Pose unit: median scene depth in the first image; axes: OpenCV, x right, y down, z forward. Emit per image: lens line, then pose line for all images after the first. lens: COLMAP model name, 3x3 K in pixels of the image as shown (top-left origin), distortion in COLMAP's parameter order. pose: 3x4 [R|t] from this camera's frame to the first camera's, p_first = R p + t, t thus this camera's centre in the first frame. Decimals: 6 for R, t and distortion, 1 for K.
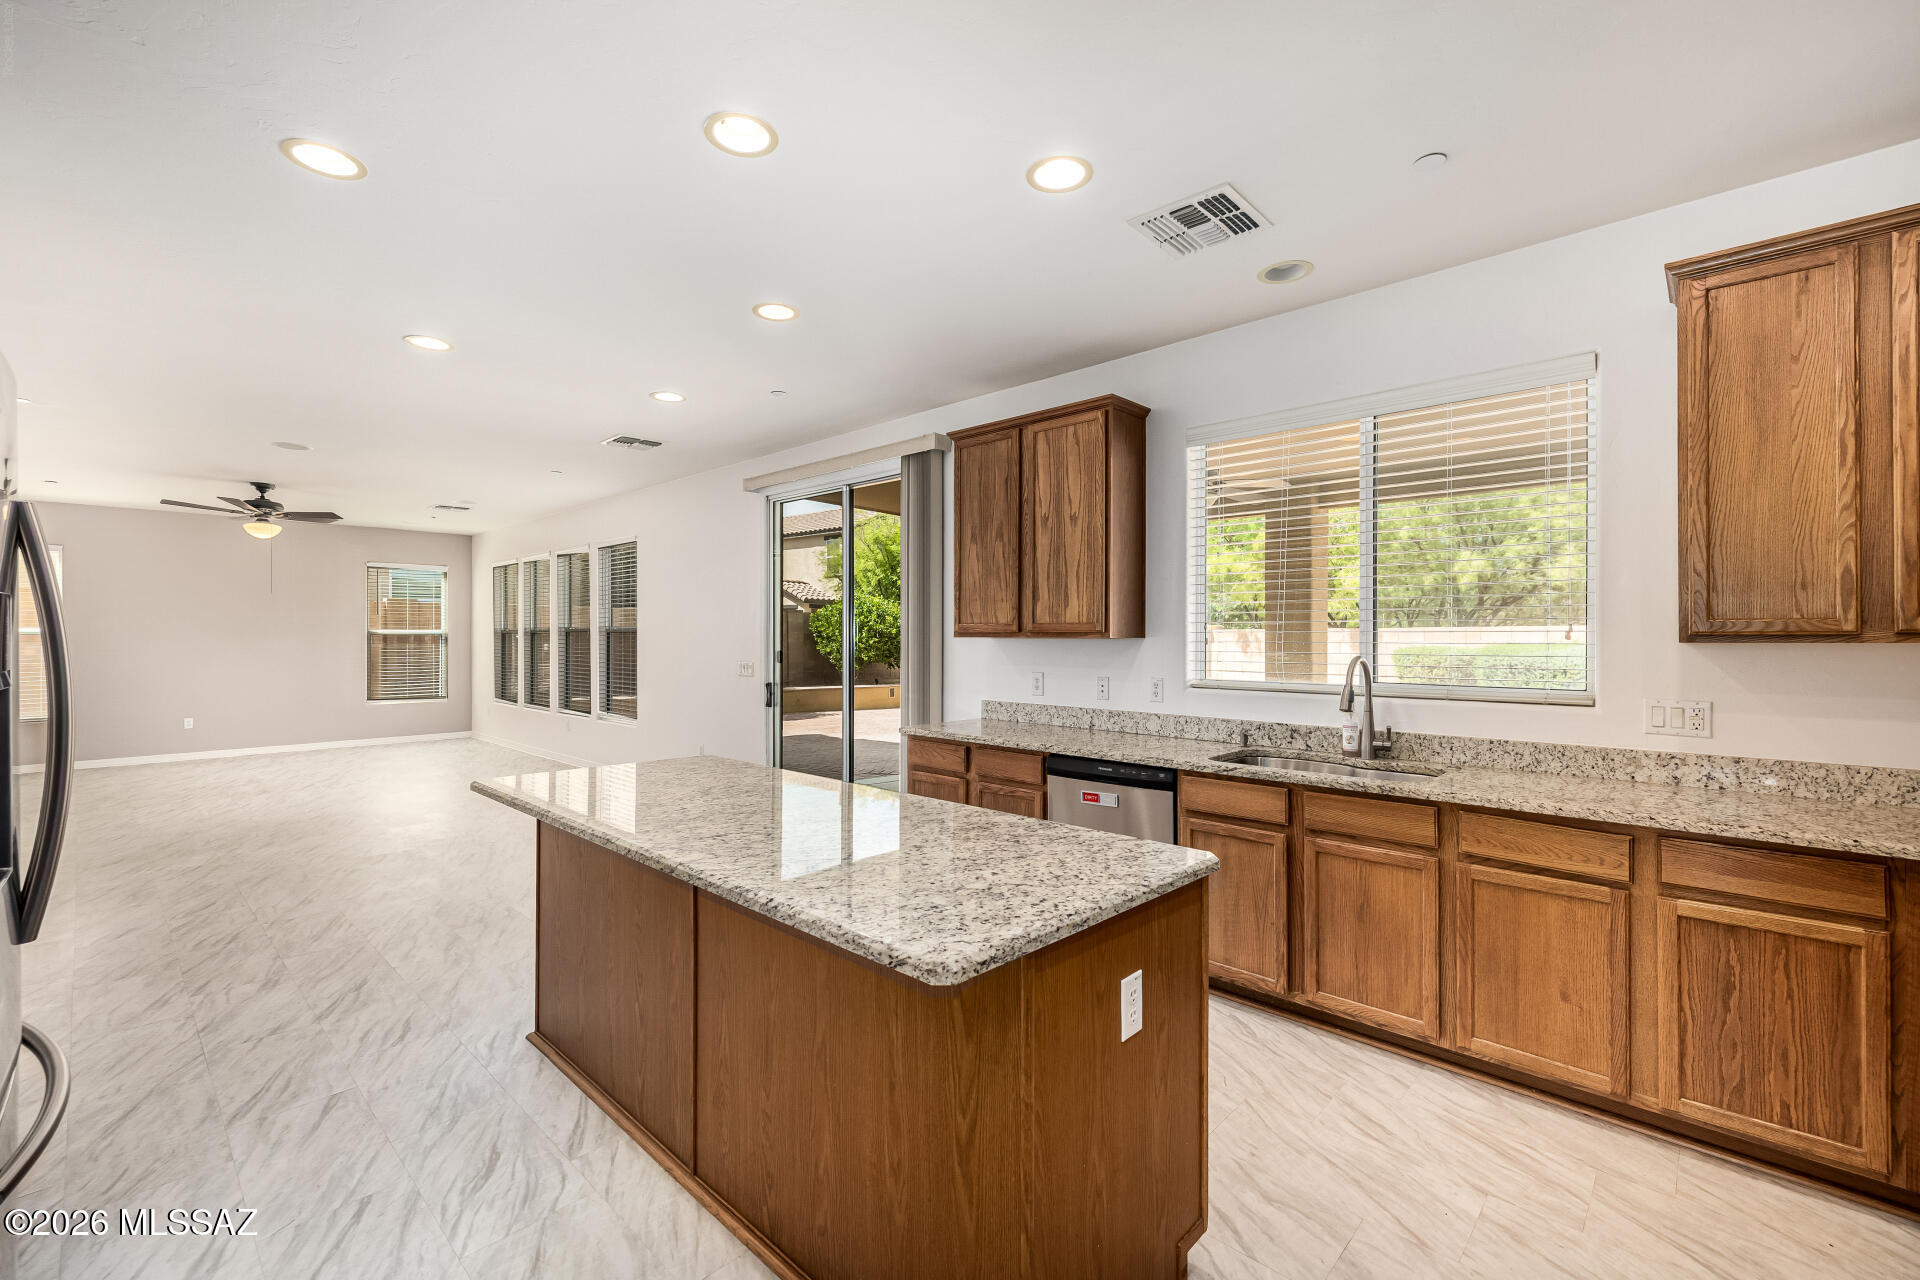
lens RADIAL K [[811.6, 0, 959.1], [0, 811.6, 645.7], [0, 0, 1]] dist [0.001093, 0.000640]
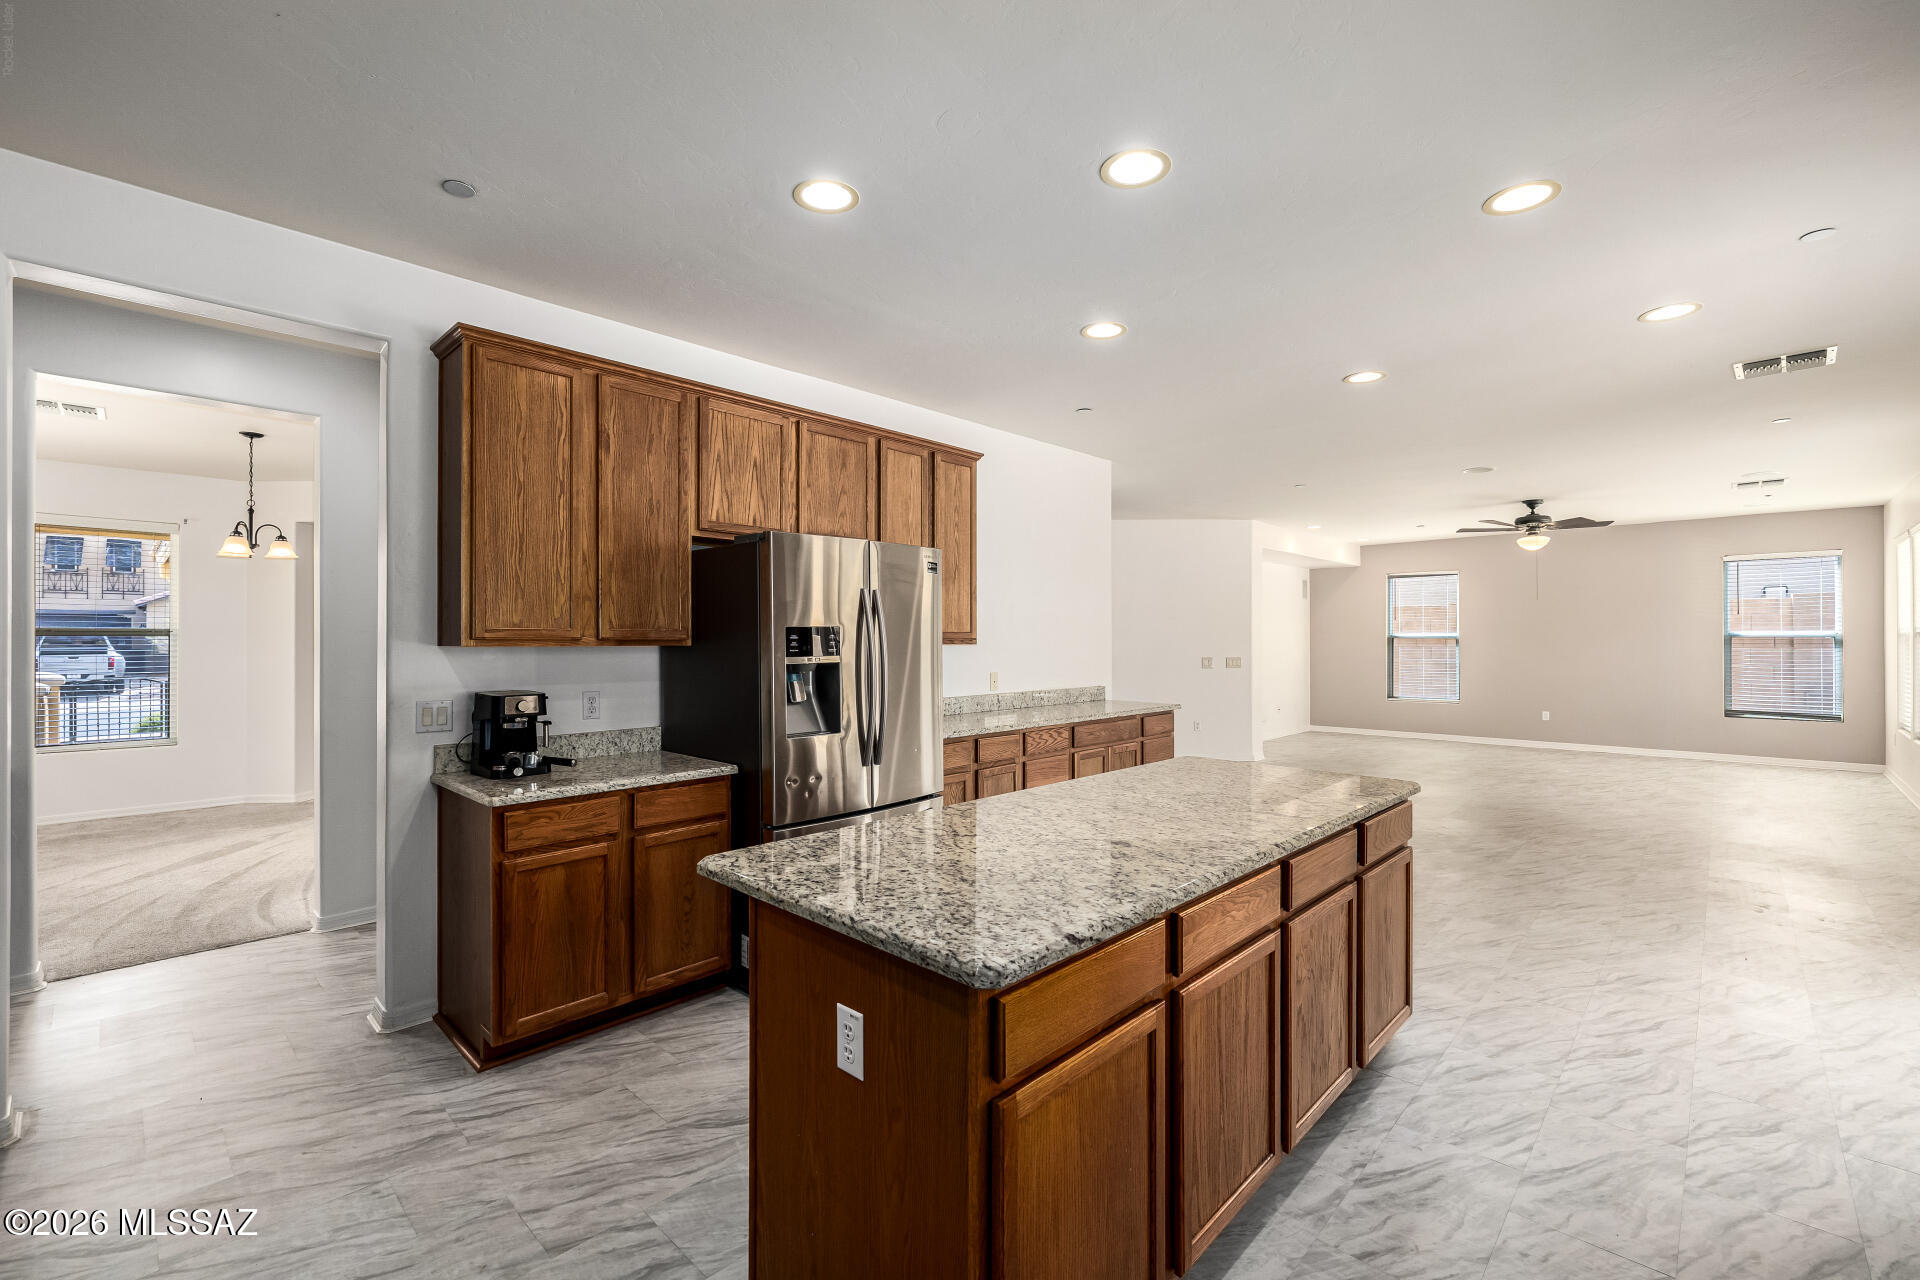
lens RADIAL K [[811.6, 0, 953.4], [0, 811.6, 625.7], [0, 0, 1]] dist [0.001093, 0.000640]
pose [[-0.012518, -0.019371, -0.999734, 0.460839], [-0.007128, 0.999789, -0.019283, -0.007459], [0.999896, 0.006885, -0.012654, 0.449756]]
